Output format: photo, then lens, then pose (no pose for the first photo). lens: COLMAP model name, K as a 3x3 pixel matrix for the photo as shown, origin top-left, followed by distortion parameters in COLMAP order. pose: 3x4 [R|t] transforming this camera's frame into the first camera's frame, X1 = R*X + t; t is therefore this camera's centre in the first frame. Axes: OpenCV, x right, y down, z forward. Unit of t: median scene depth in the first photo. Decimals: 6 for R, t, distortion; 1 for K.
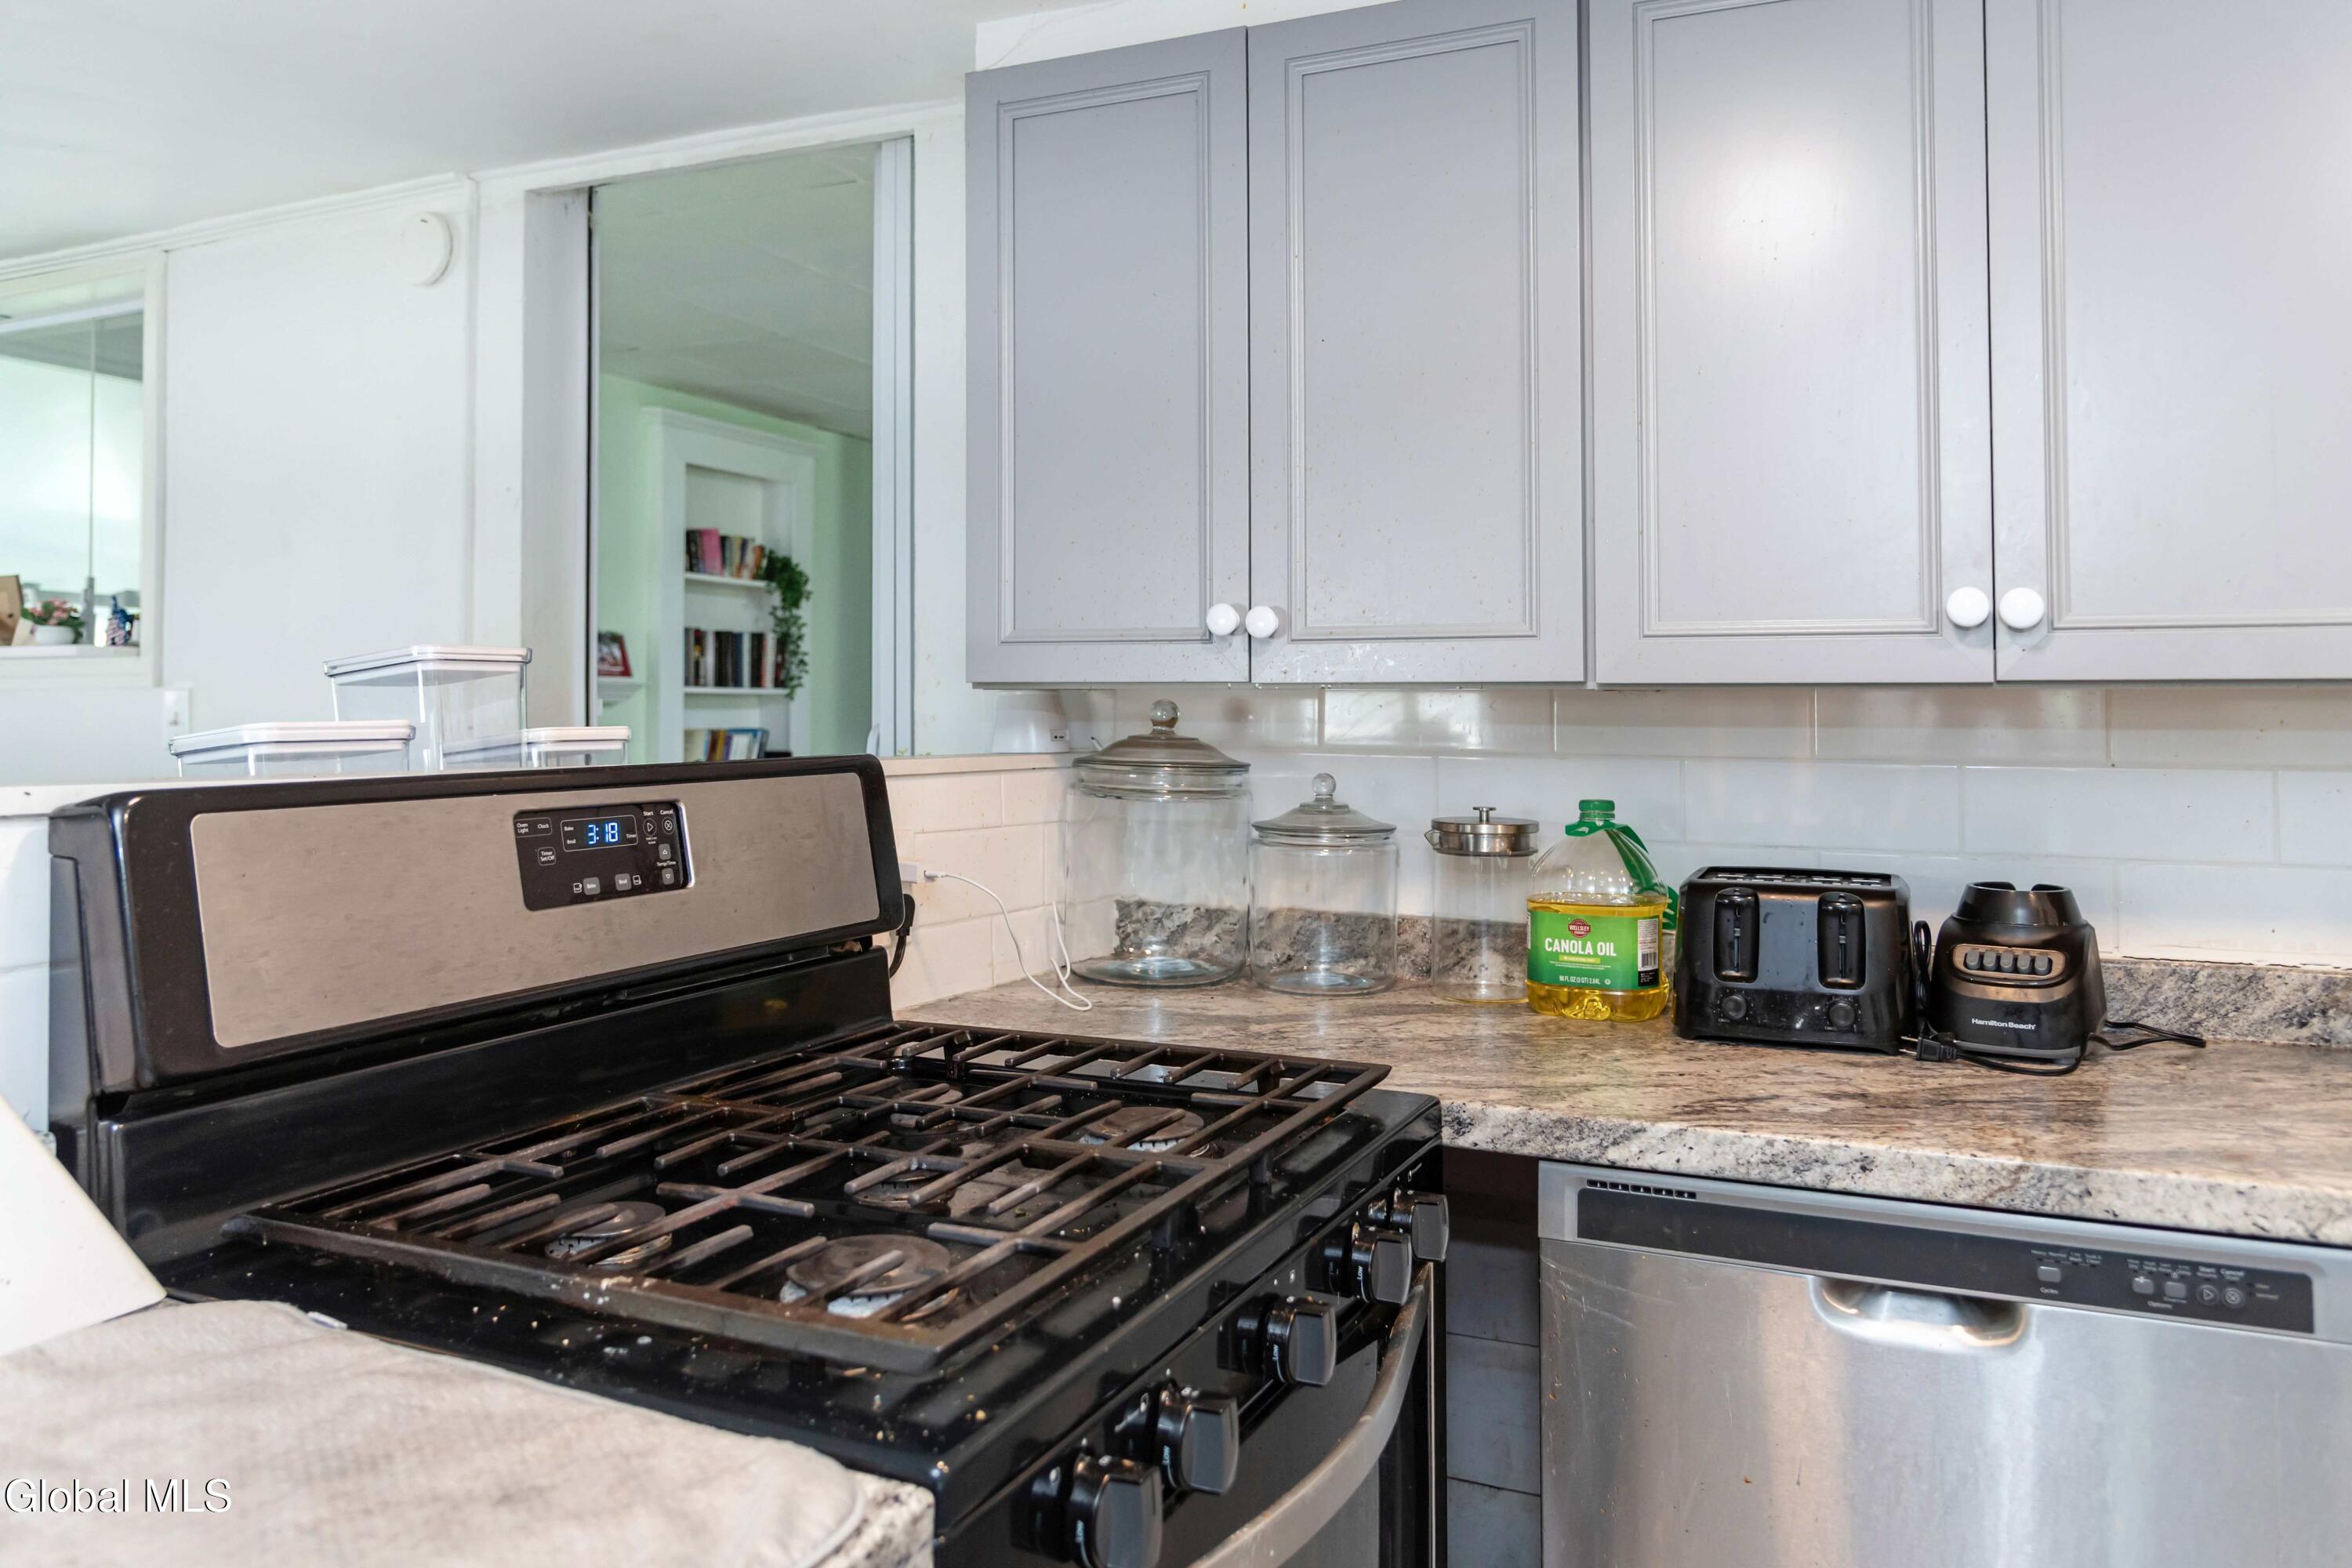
lens RADIAL K [[1662.6, 0, 1222.8], [0, 1662.6, 707.5], [0, 0, 1]] dist [0.012500, -0.010057]
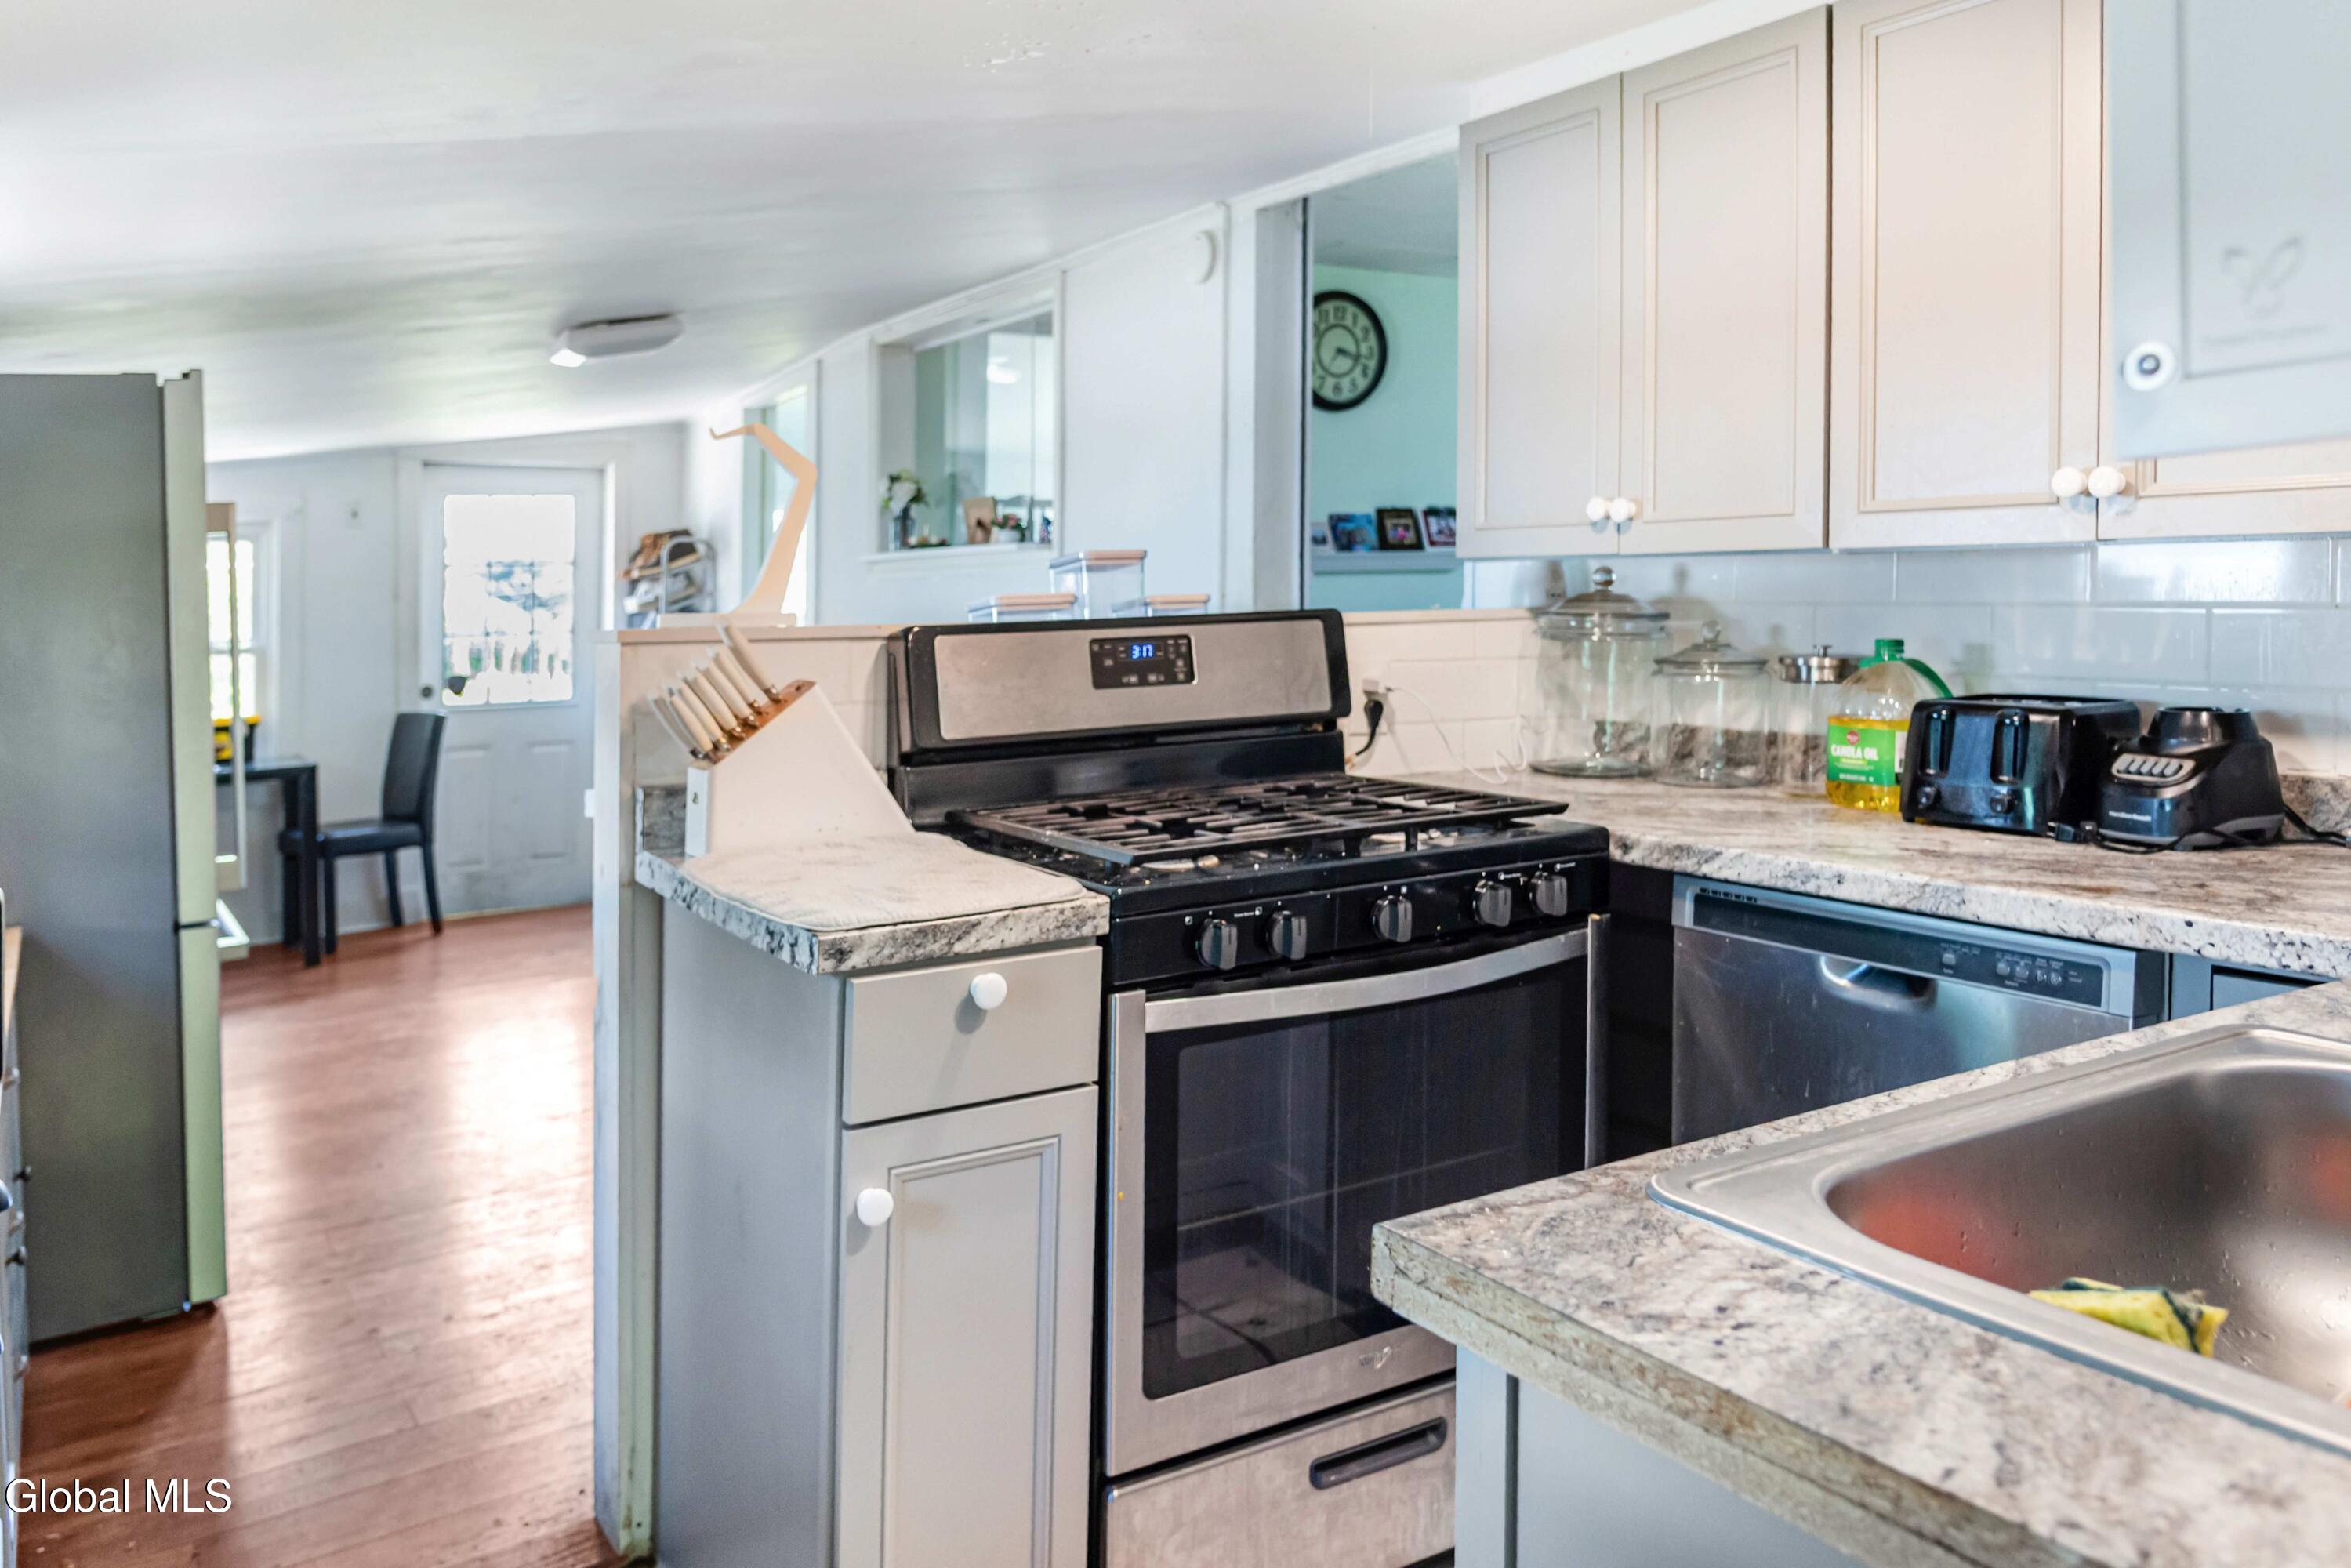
lens RADIAL K [[1661.9, 0, 1115.9], [0, 1661.9, 584.5], [0, 0, 1]] dist [0.012500, -0.010057]
pose [[0.823507, -0.017189, -0.567045, 0.619893], [0.022688, 0.999739, 0.002645, -0.003322], [0.566852, -0.015043, 0.823682, -0.503452]]
